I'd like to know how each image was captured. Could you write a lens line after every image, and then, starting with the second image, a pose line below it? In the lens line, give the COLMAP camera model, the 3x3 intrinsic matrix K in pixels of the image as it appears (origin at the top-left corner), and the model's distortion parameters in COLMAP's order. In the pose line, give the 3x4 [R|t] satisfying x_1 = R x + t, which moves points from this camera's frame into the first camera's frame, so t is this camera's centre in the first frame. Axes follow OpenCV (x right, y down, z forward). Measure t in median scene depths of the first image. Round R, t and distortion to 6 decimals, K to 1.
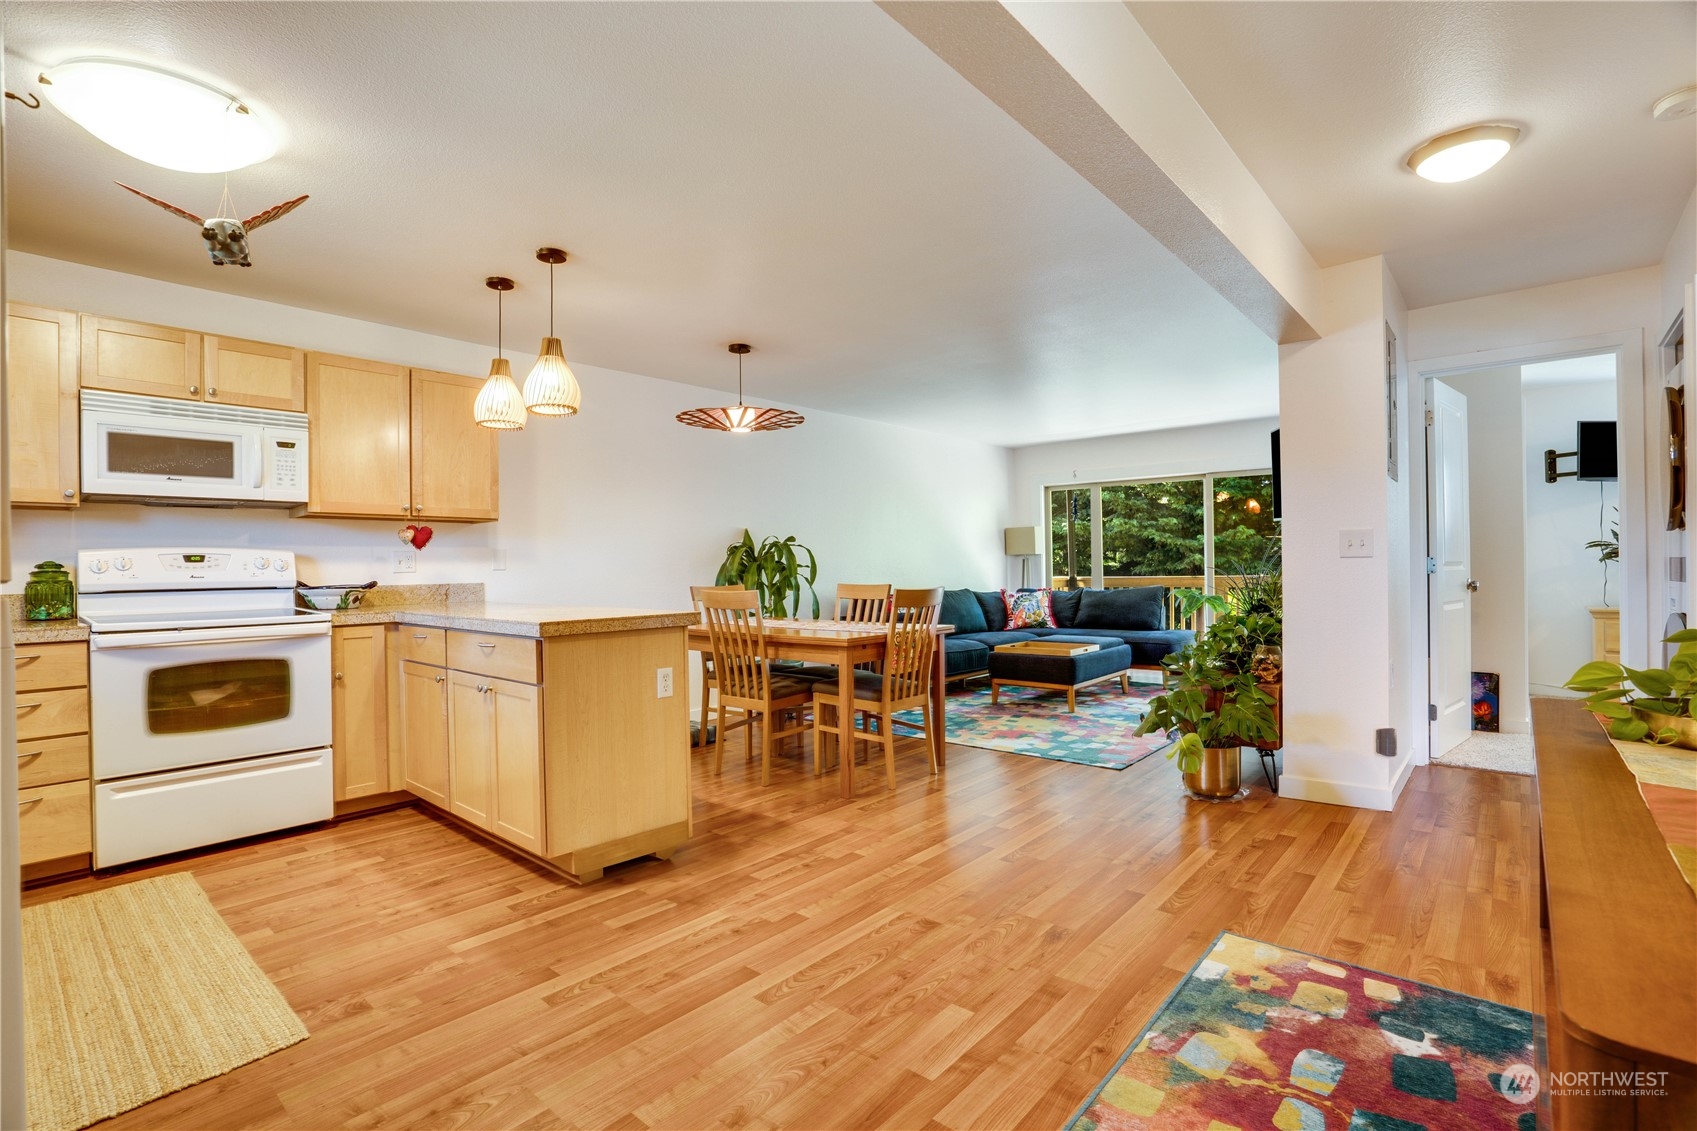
lens RADIAL K [[789.7, 0, 840.0], [0, 789.7, 562.7], [0, 0, 1]] dist [-0.061617, 0.025689]
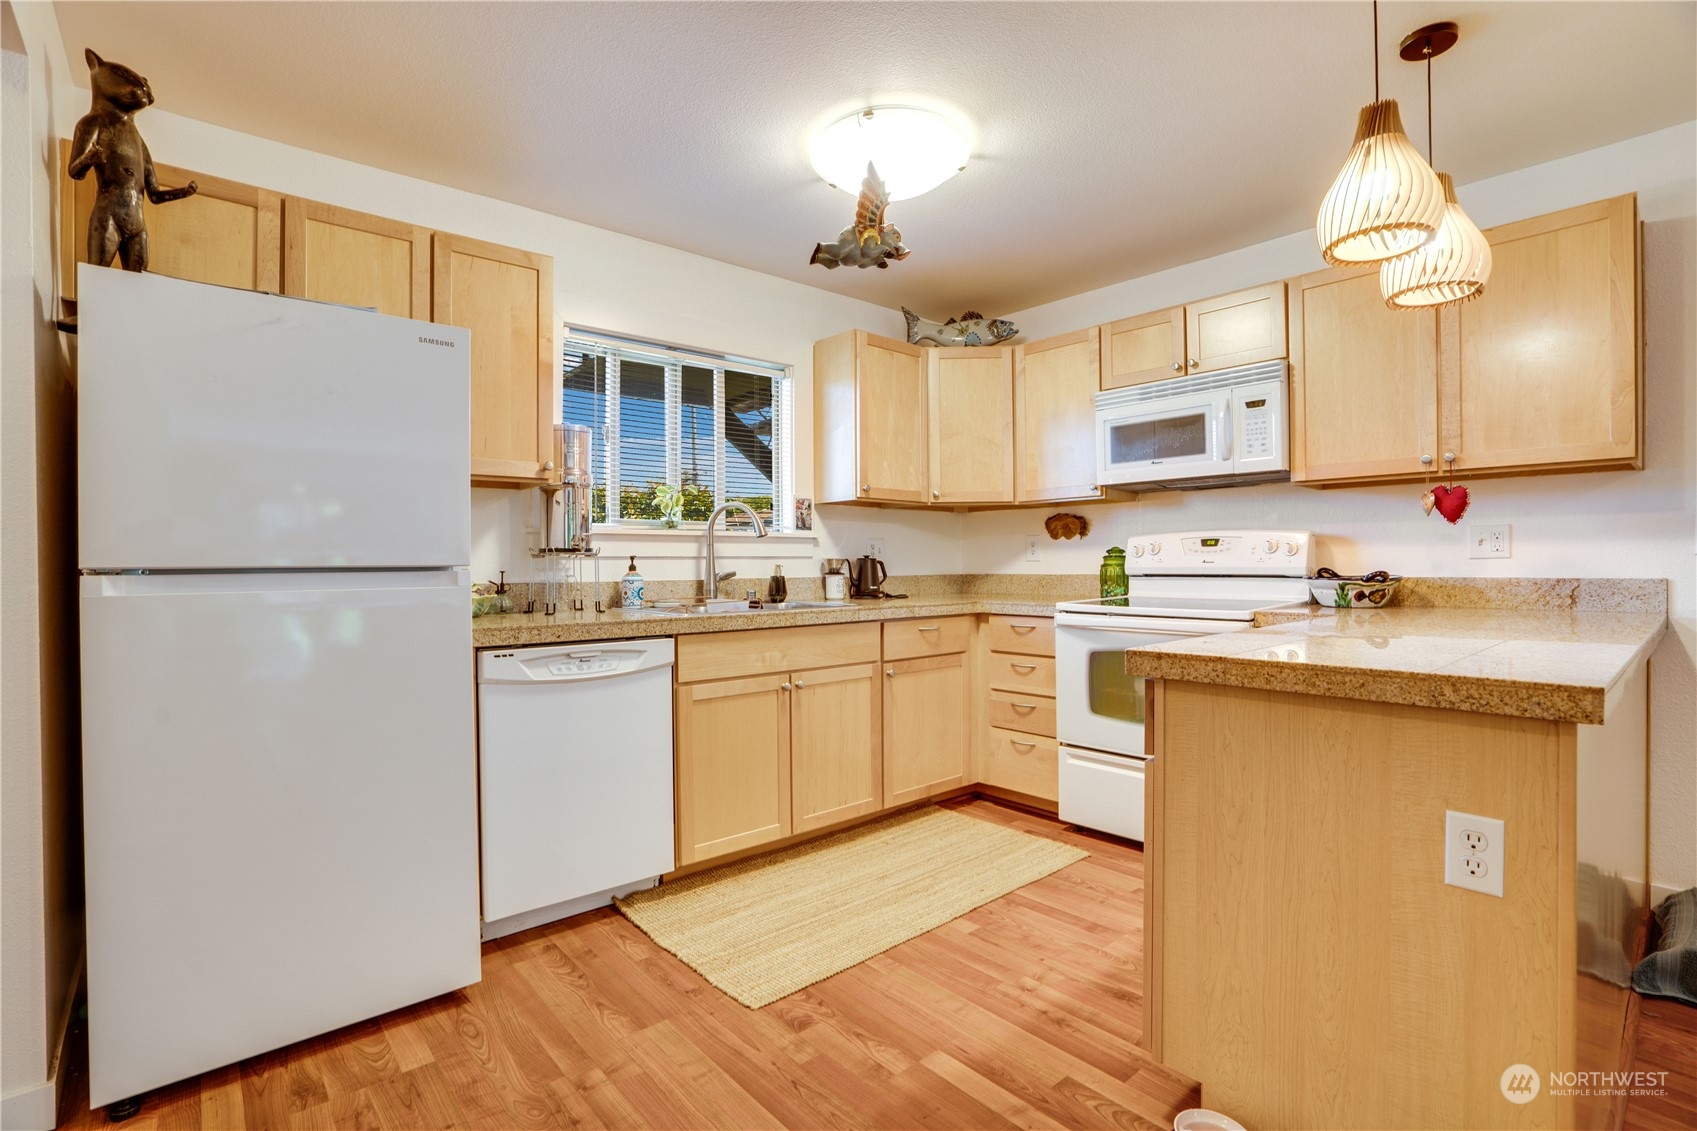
lens RADIAL K [[789.7, 0, 840.0], [0, 789.7, 562.7], [0, 0, 1]] dist [-0.061617, 0.025689]
pose [[-0.134466, 0.015381, -0.990799, 0.180035], [0.012380, 0.999828, 0.013841, 0.000670], [0.990841, -0.010405, -0.134634, 0.706084]]
